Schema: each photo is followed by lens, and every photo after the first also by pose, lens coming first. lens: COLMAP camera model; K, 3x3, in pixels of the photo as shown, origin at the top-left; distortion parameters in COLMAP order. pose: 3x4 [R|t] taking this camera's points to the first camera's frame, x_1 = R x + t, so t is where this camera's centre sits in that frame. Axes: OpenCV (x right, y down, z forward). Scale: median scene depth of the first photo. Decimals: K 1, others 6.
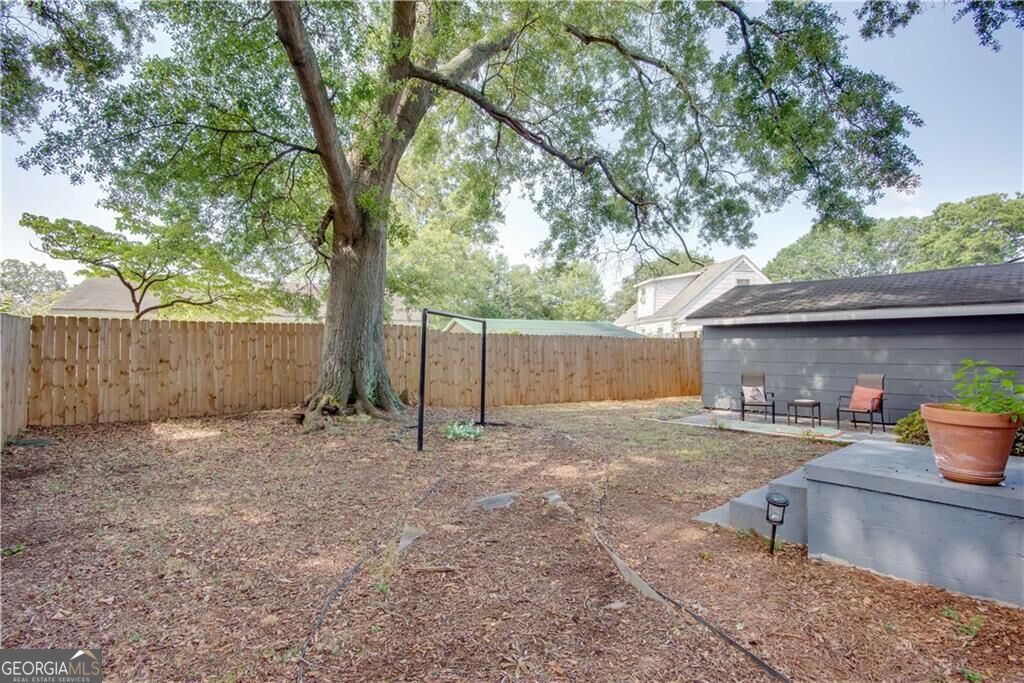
lens RADIAL K [[516.2, 0, 519.6], [0, 516.2, 344.2], [0, 0, 1]] dist [-0.002046, -0.001444]
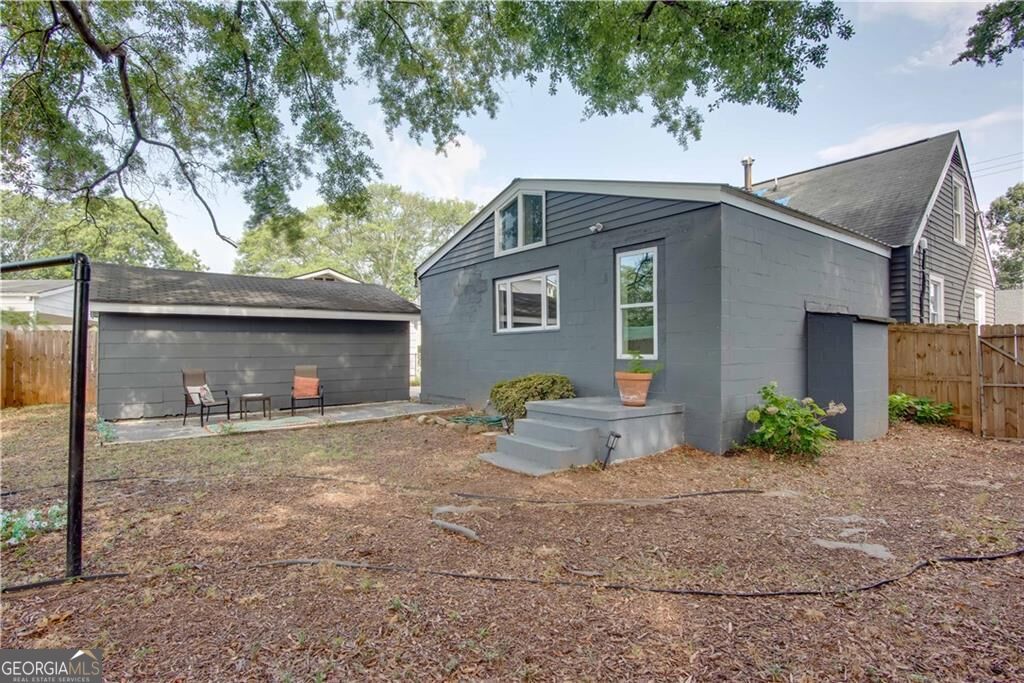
lens RADIAL K [[516.2, 0, 520.6], [0, 516.2, 341.2], [0, 0, 1]] dist [-0.002046, -0.001444]
pose [[0.089277, 0.004445, 0.995997, -0.386700], [-0.012309, 0.999919, -0.003359, 0.001201], [-0.995931, -0.011960, 0.089325, 0.369269]]
